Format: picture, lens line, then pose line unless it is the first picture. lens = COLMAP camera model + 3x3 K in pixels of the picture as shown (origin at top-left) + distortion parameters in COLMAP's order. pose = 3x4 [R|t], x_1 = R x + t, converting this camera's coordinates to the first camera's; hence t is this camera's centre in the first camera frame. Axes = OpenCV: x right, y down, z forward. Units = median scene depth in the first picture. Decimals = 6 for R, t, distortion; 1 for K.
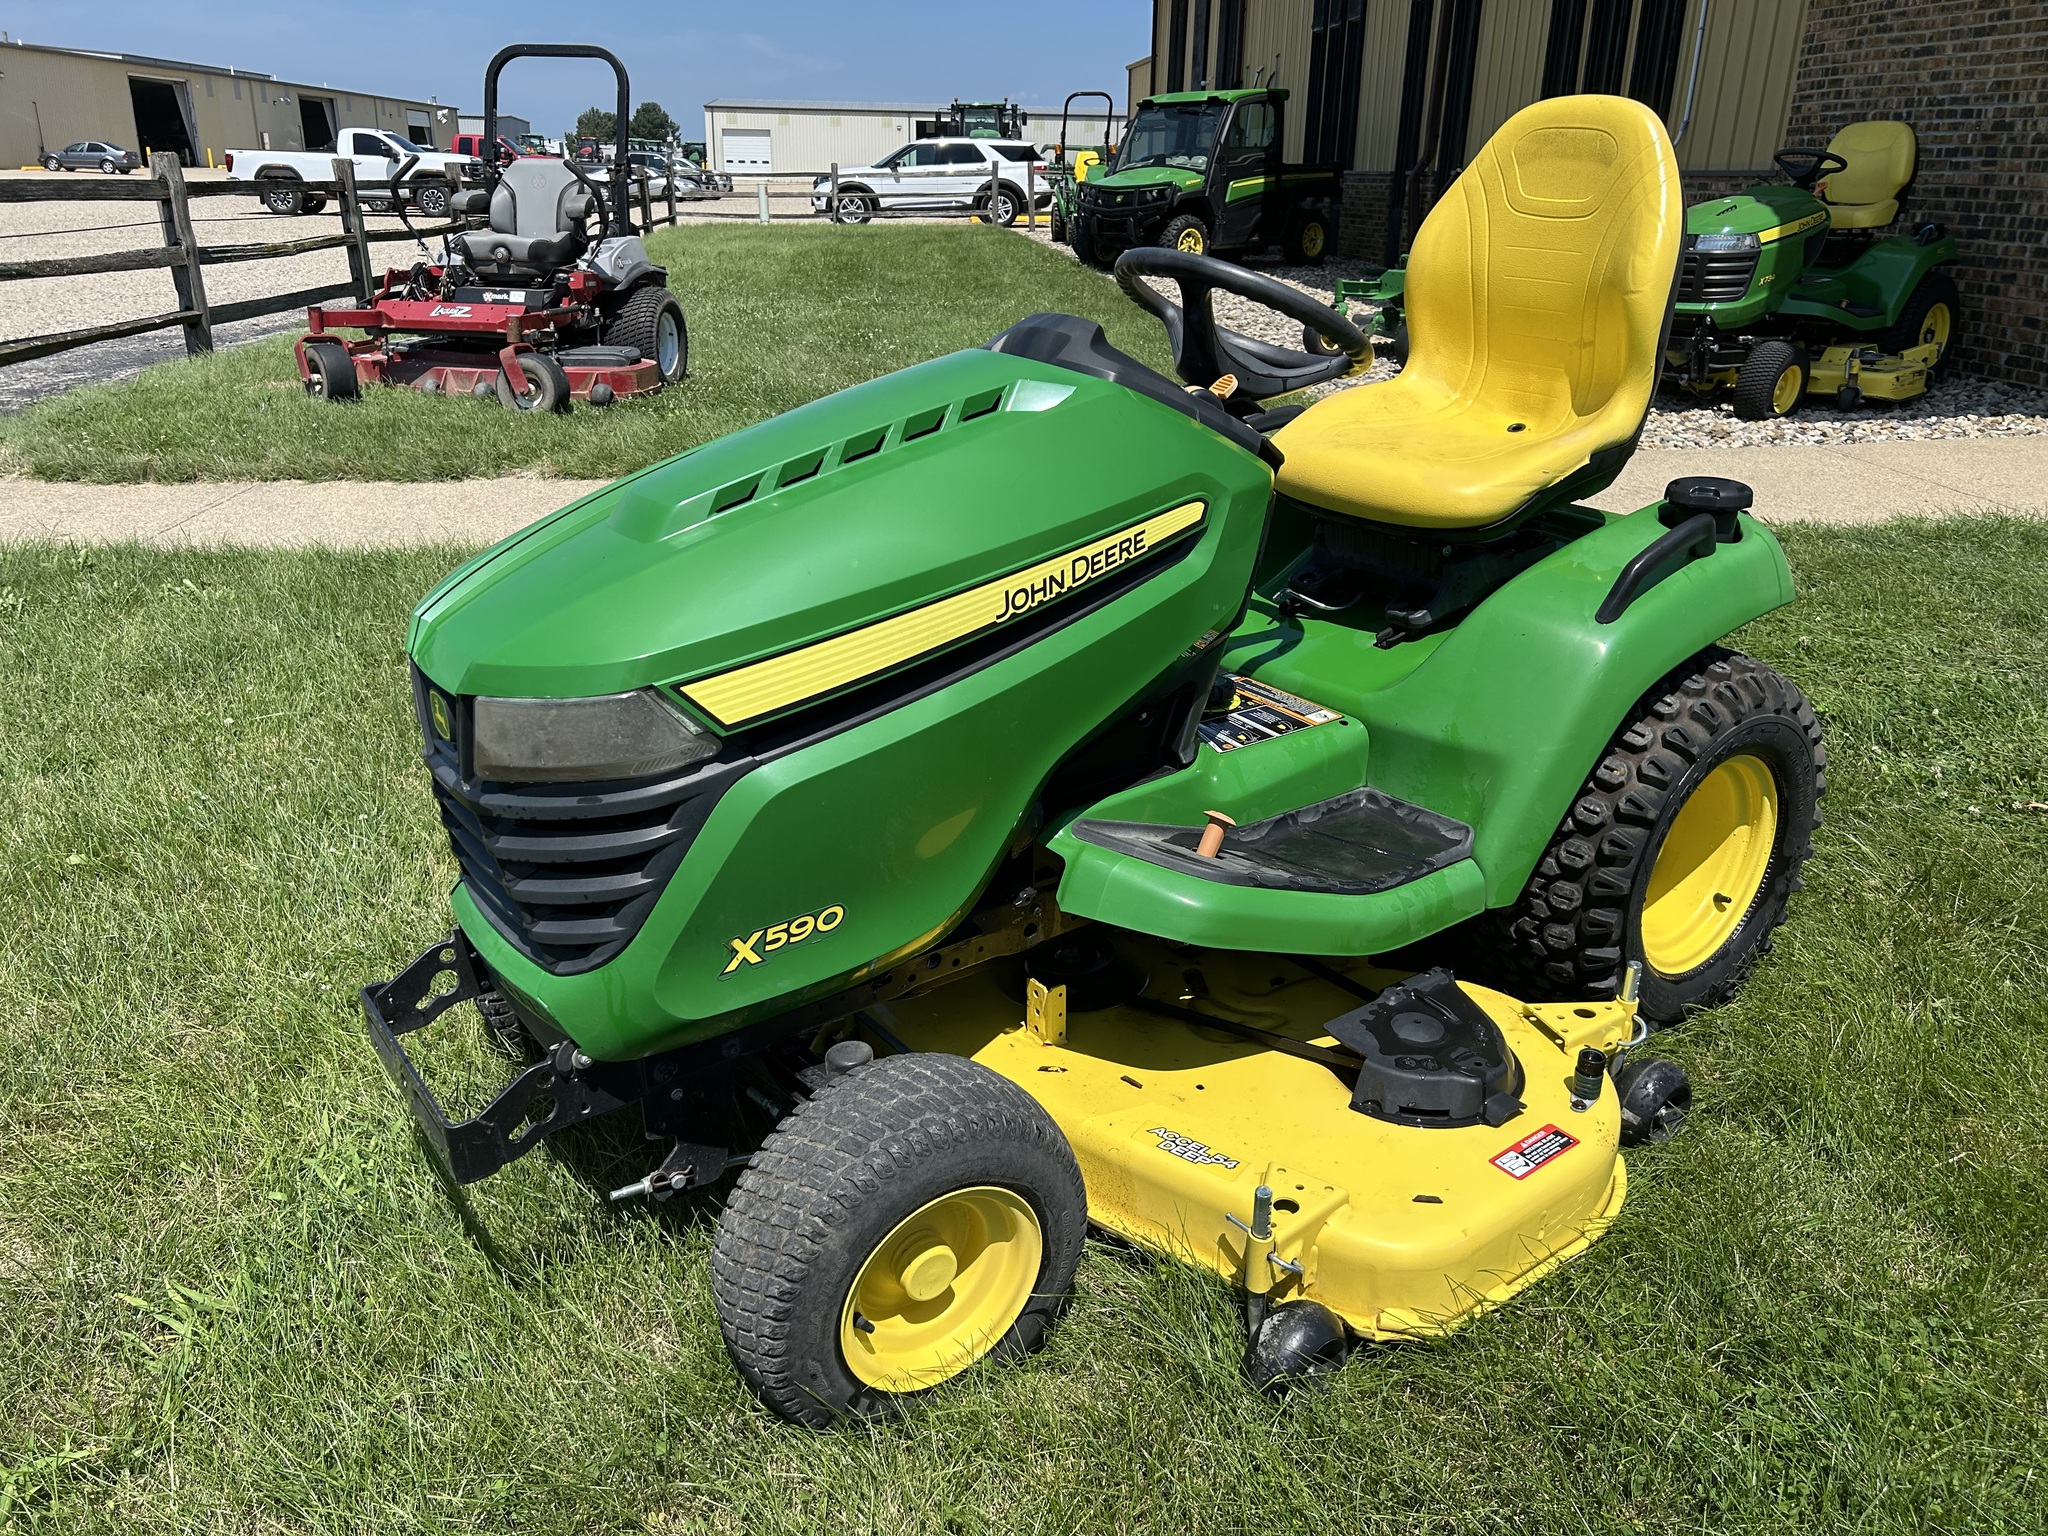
lens RADIAL K [[1534.1, 0, 1027.3], [0, 1534.1, 728.7], [0, 0, 1]] dist [0.057475, -0.067730]
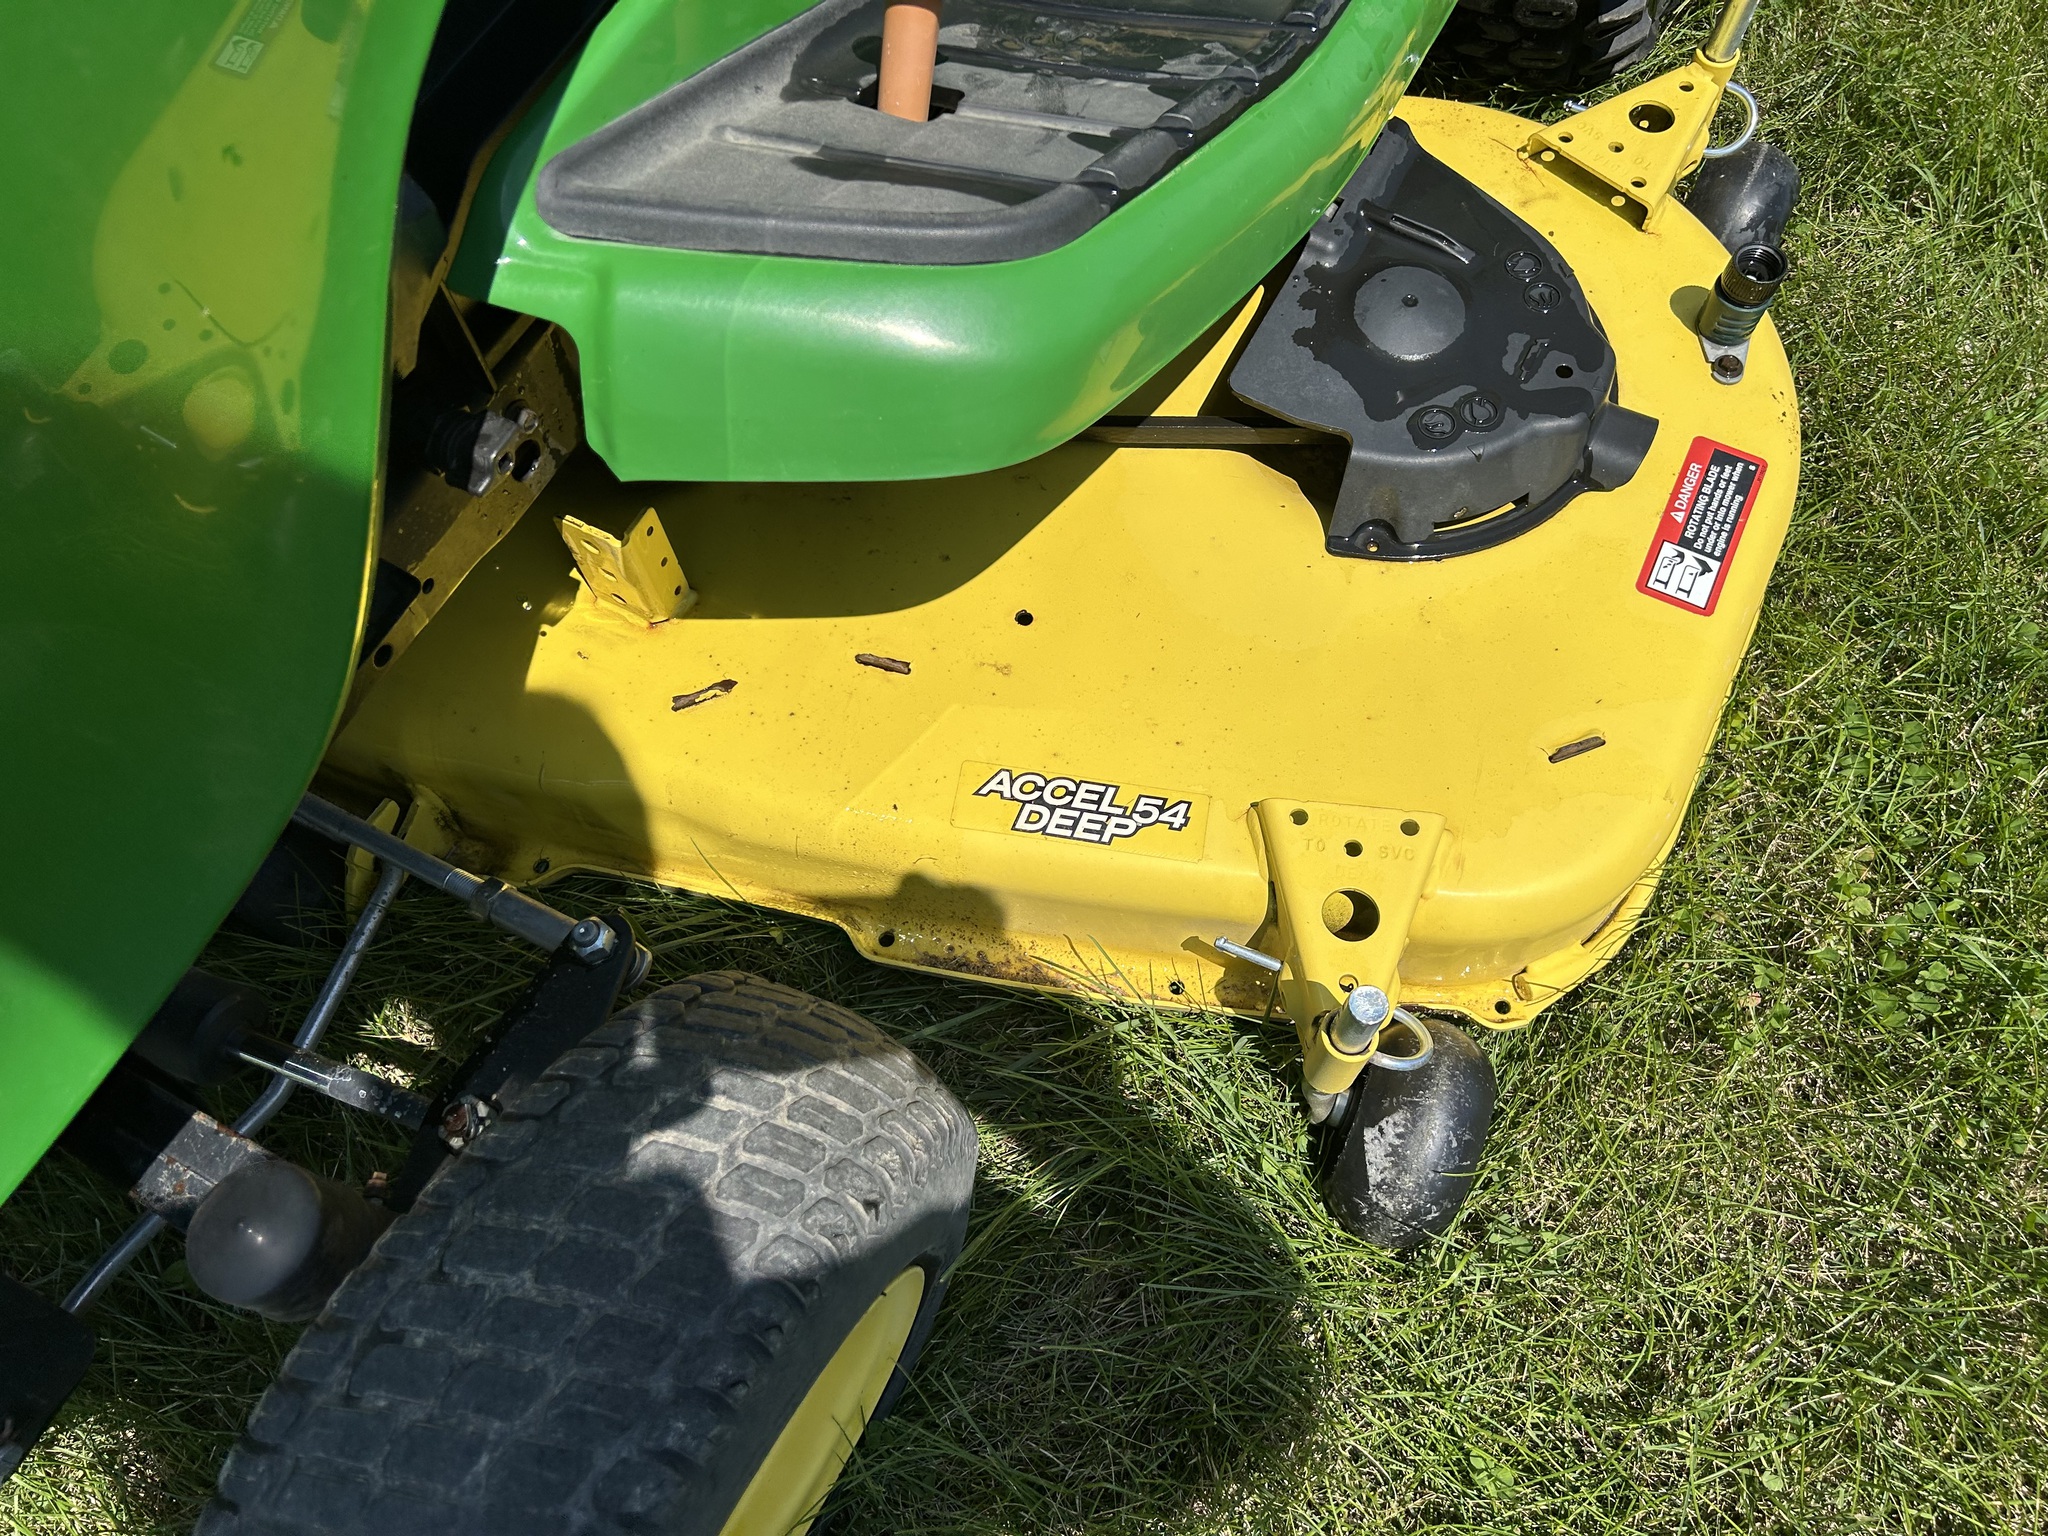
lens RADIAL K [[1545.1, 0, 1024.0], [0, 1545.1, 768.0], [0, 0, 1]] dist [0.006772, -0.002431]
pose [[0.898071, -0.408638, 0.162738, 0.004588], [0.191850, 0.696852, 0.691079, -0.012930], [-0.395806, -0.589417, 0.704220, 0.157282]]
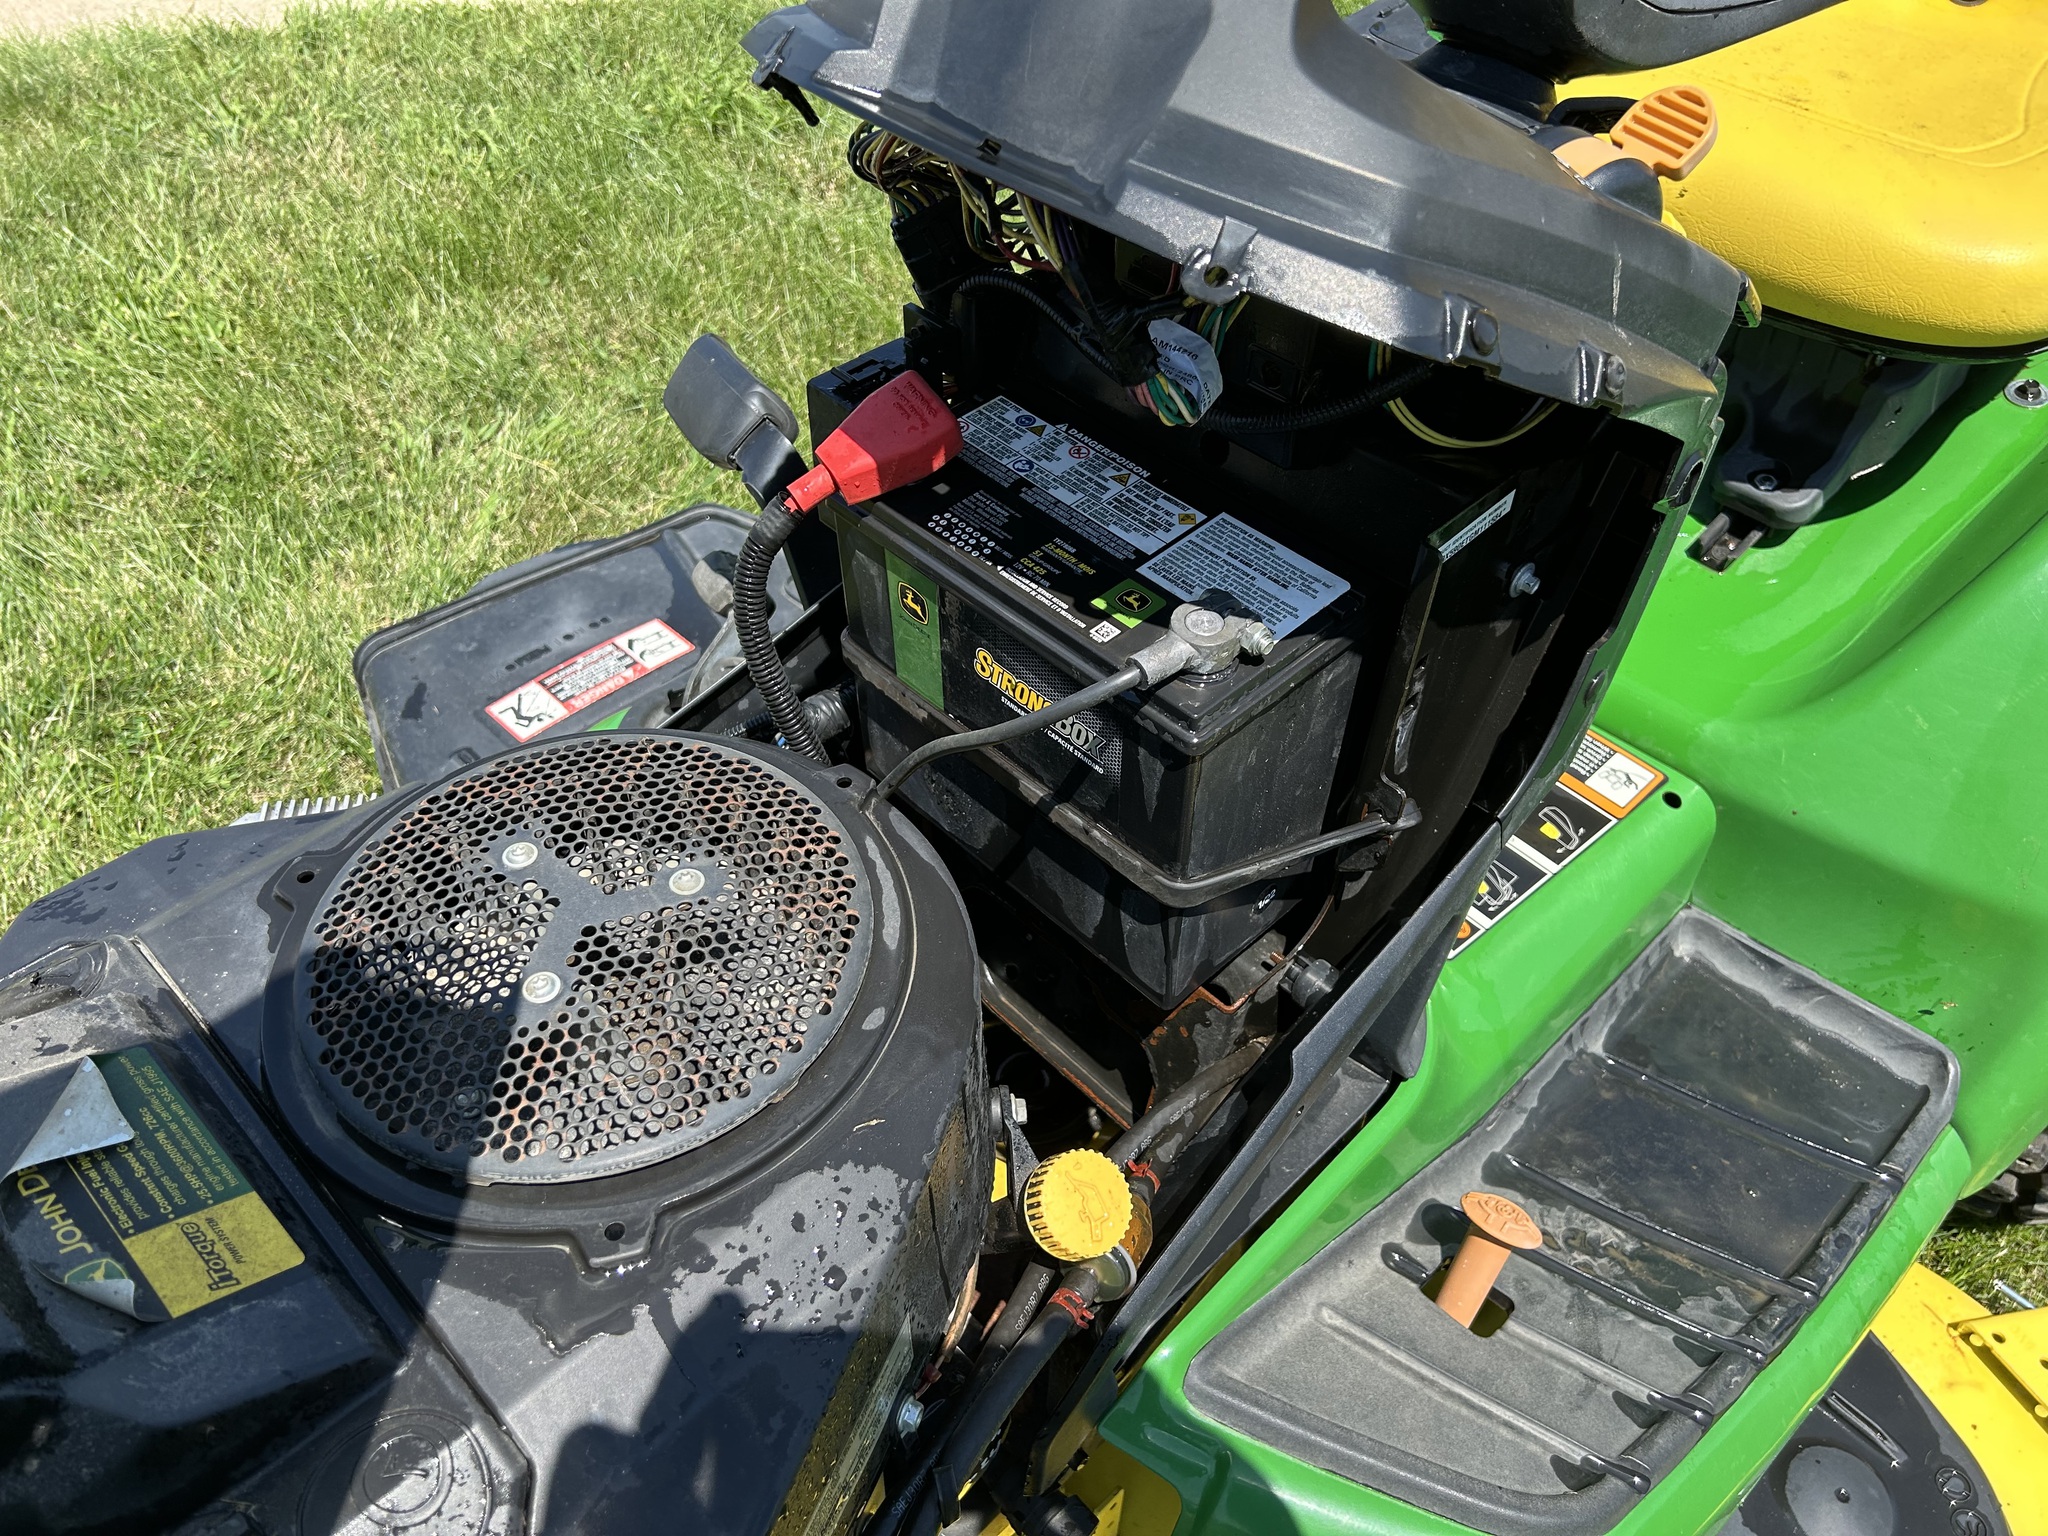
lens RADIAL K [[1534.1, 0, 1027.3], [0, 1534.1, 728.7], [0, 0, 1]] dist [0.057475, -0.067730]
pose [[0.990043, -0.073284, 0.120186, -0.010808], [0.020210, 0.918951, 0.393853, -0.057387], [-0.139308, -0.387502, 0.911282, 0.167911]]
